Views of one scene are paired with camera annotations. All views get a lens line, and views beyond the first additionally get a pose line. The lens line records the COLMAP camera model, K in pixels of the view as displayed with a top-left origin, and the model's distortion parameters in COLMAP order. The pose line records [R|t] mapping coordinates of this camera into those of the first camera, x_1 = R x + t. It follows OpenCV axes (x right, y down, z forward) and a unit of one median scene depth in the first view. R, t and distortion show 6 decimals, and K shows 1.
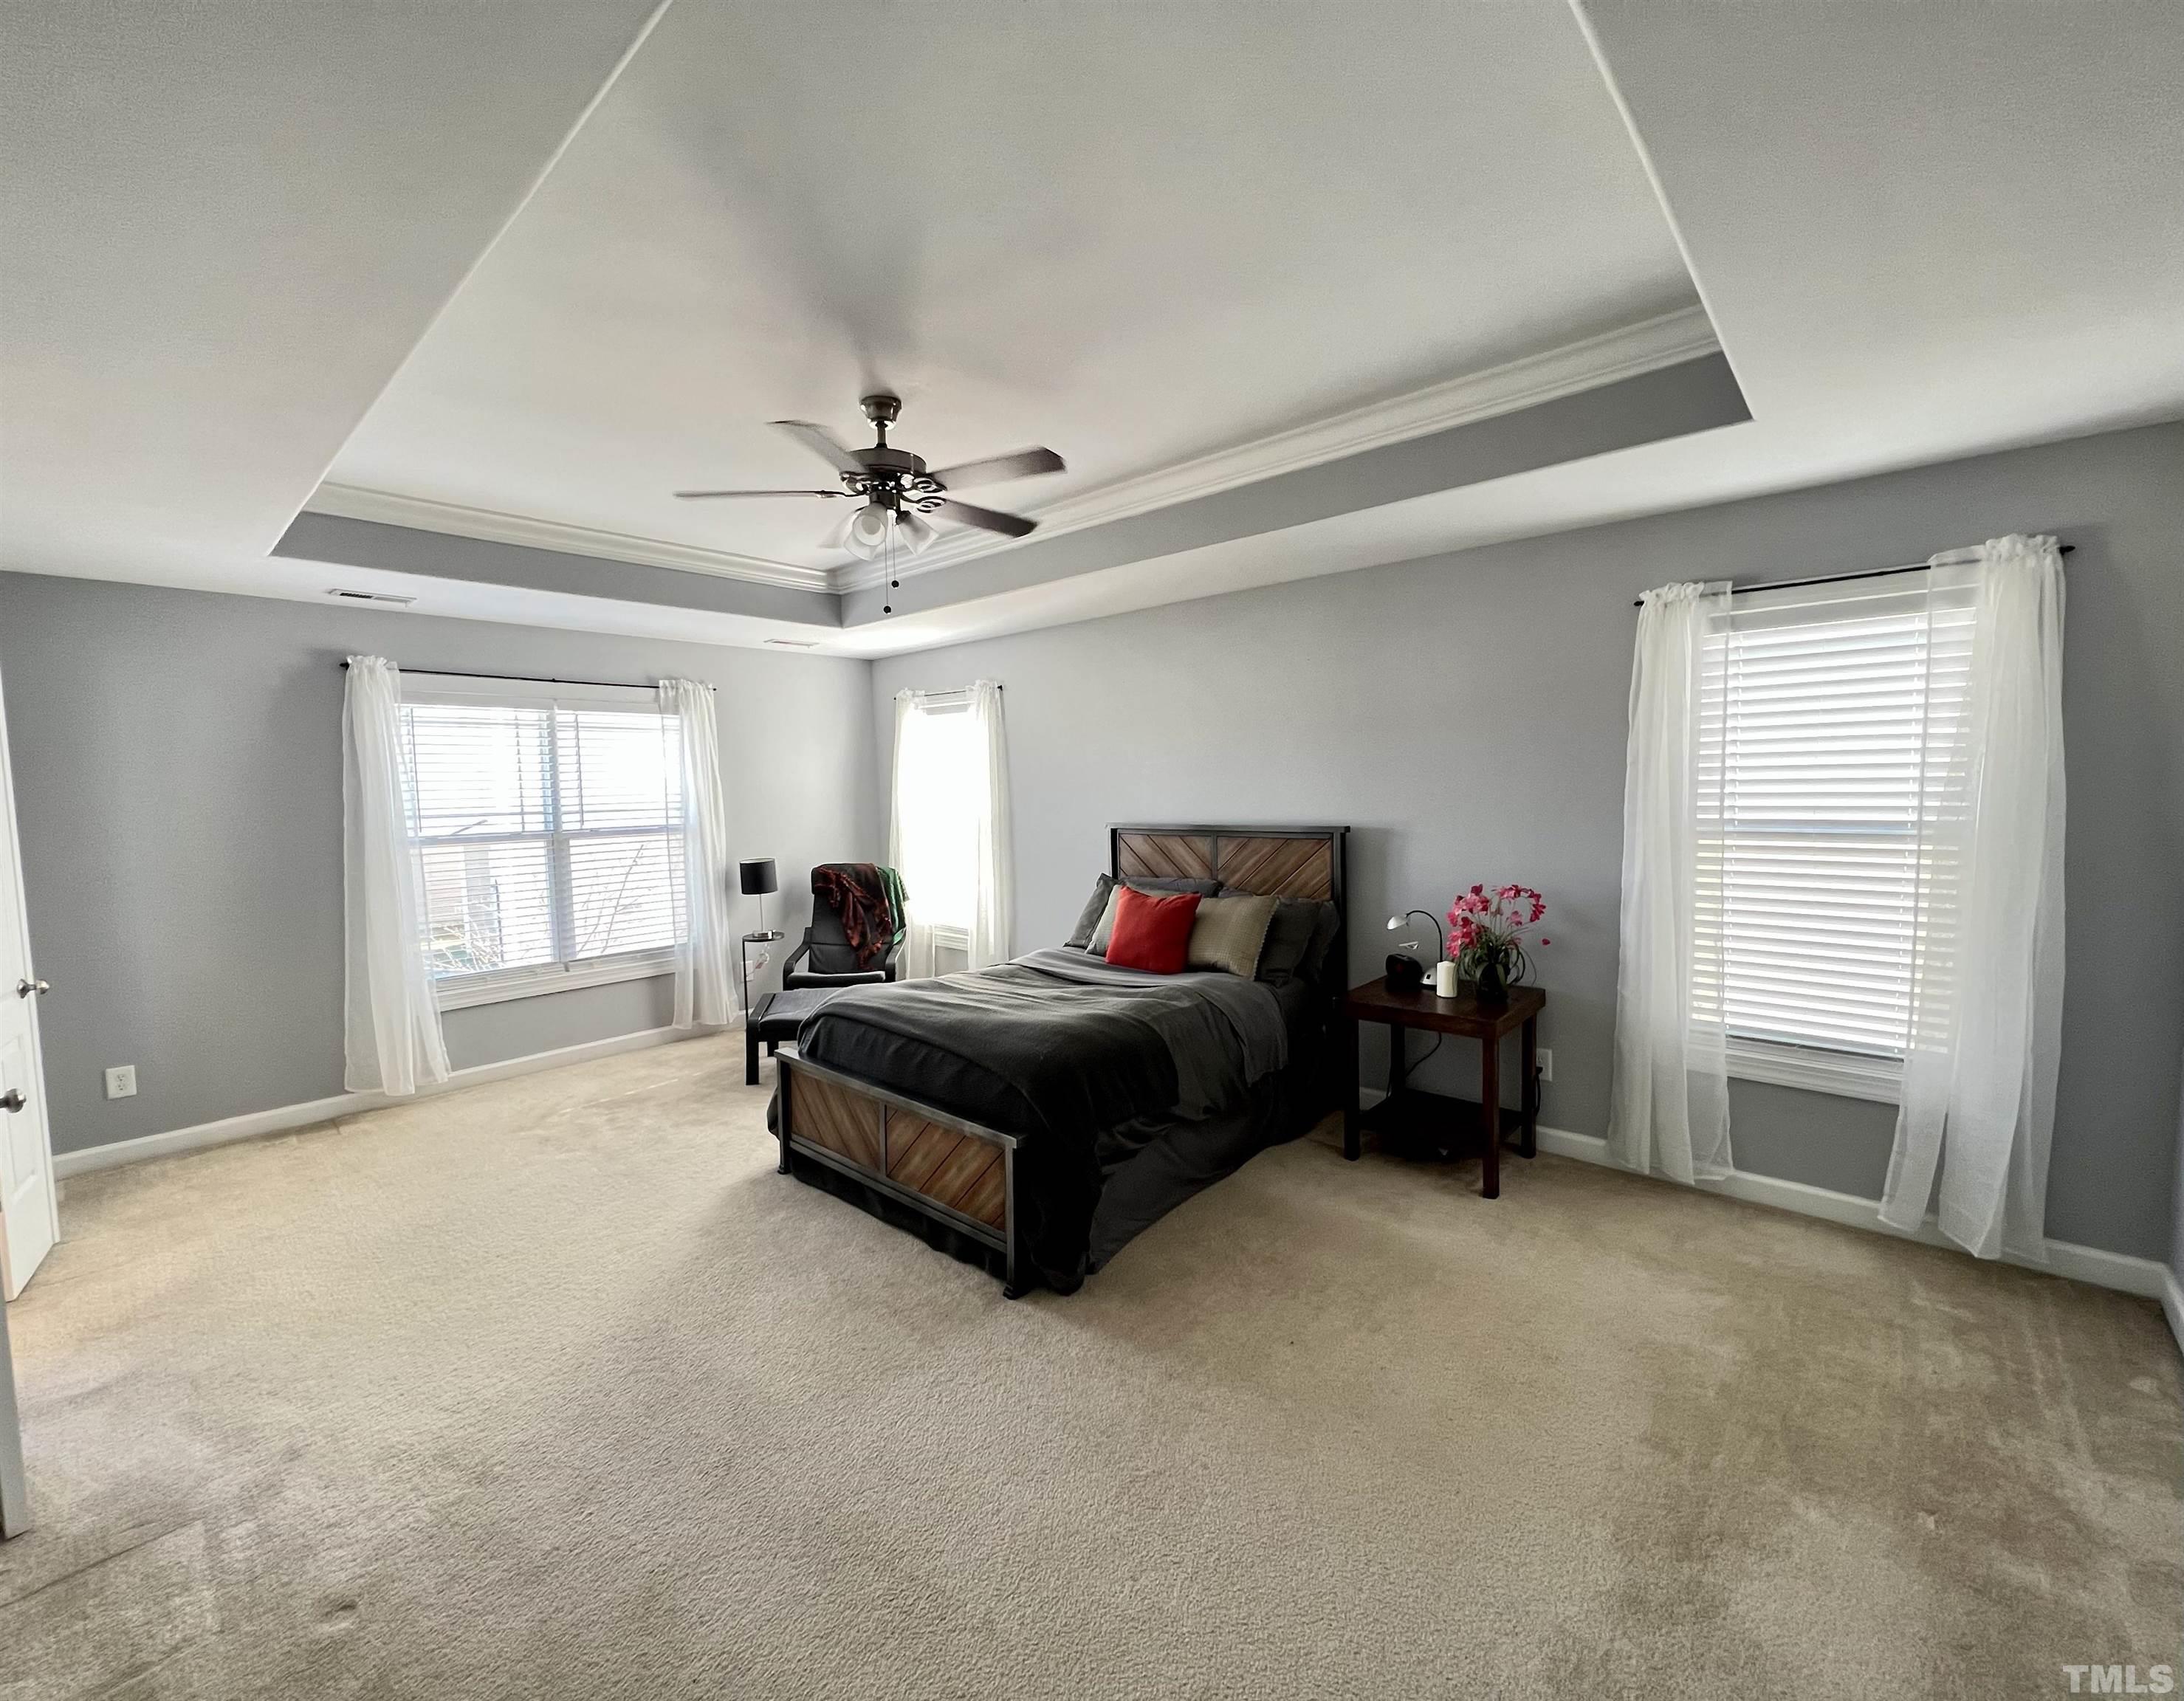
lens RADIAL K [[877.4, 0, 1092.0], [0, 877.4, 850.5], [0, 0, 1]] dist [0.000470, 0.000010]
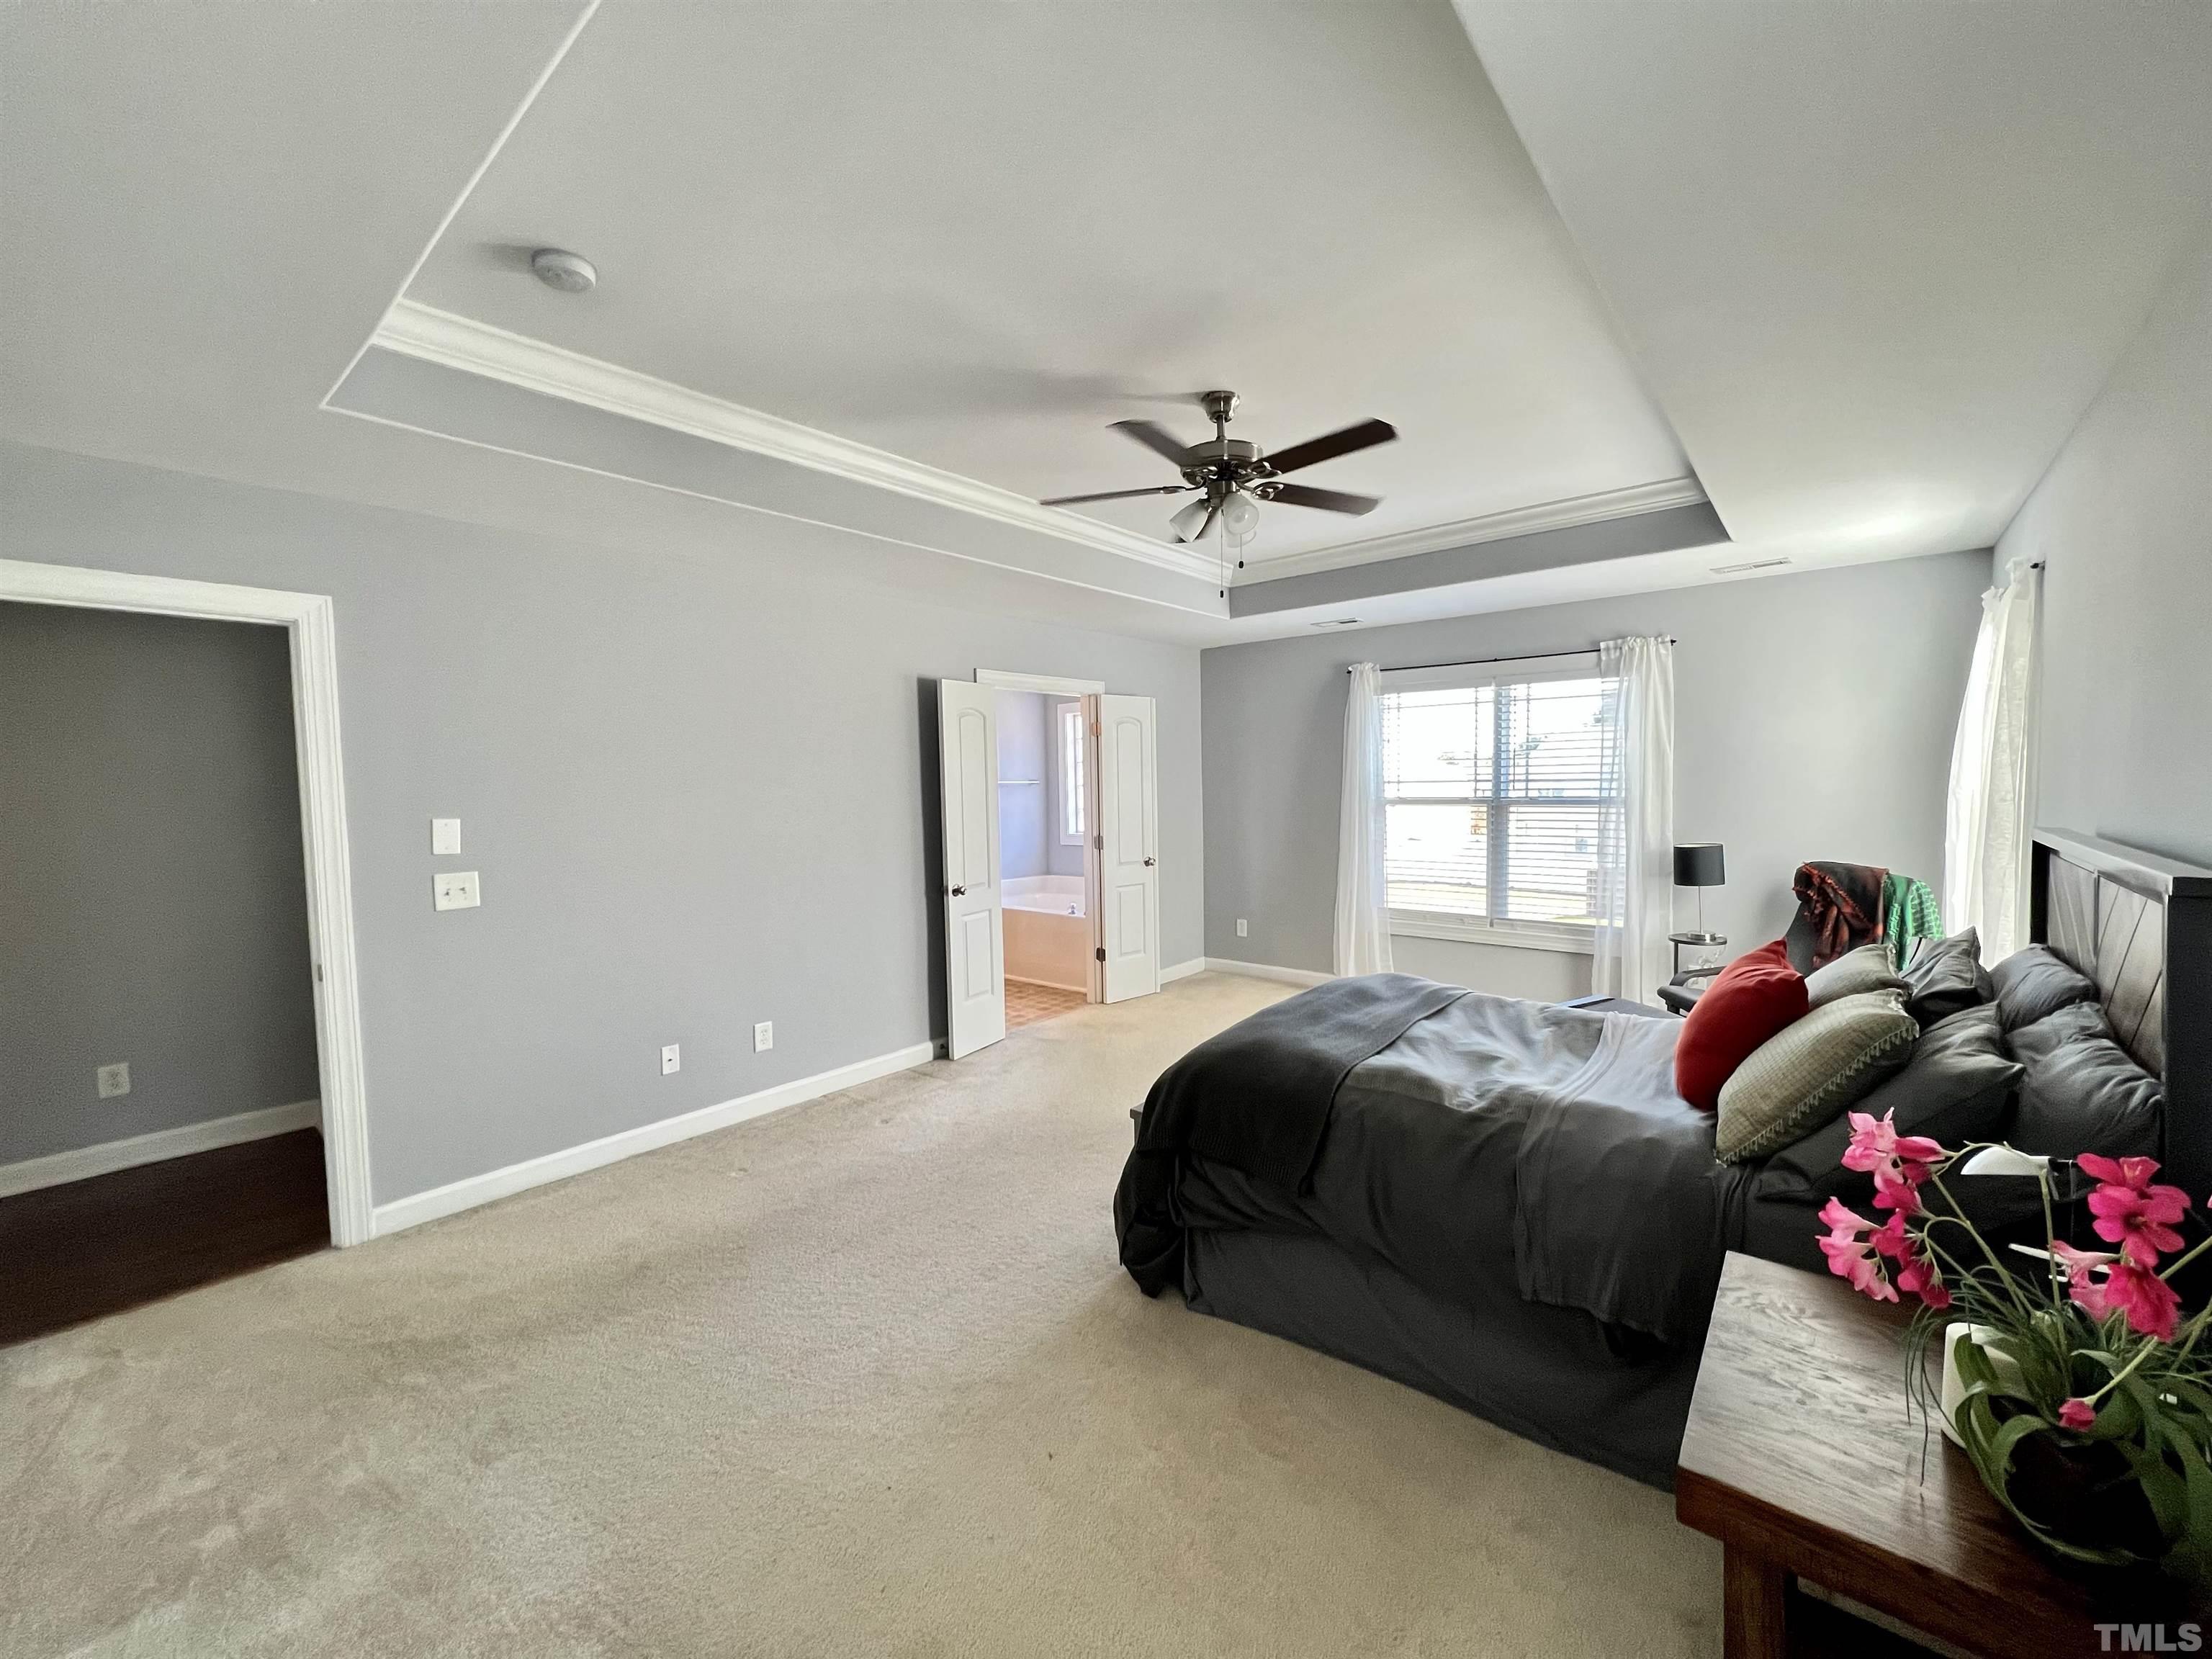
lens RADIAL K [[883.5, 0, 1106.0], [0, 883.5, 829.5], [0, 0, 1]] dist [-0.002296, -0.000095]
pose [[0.048334, 0.075521, -0.995972, 0.455464], [-0.062110, 0.995435, 0.072467, -0.031616], [0.996898, 0.058357, 0.052804, 0.453234]]
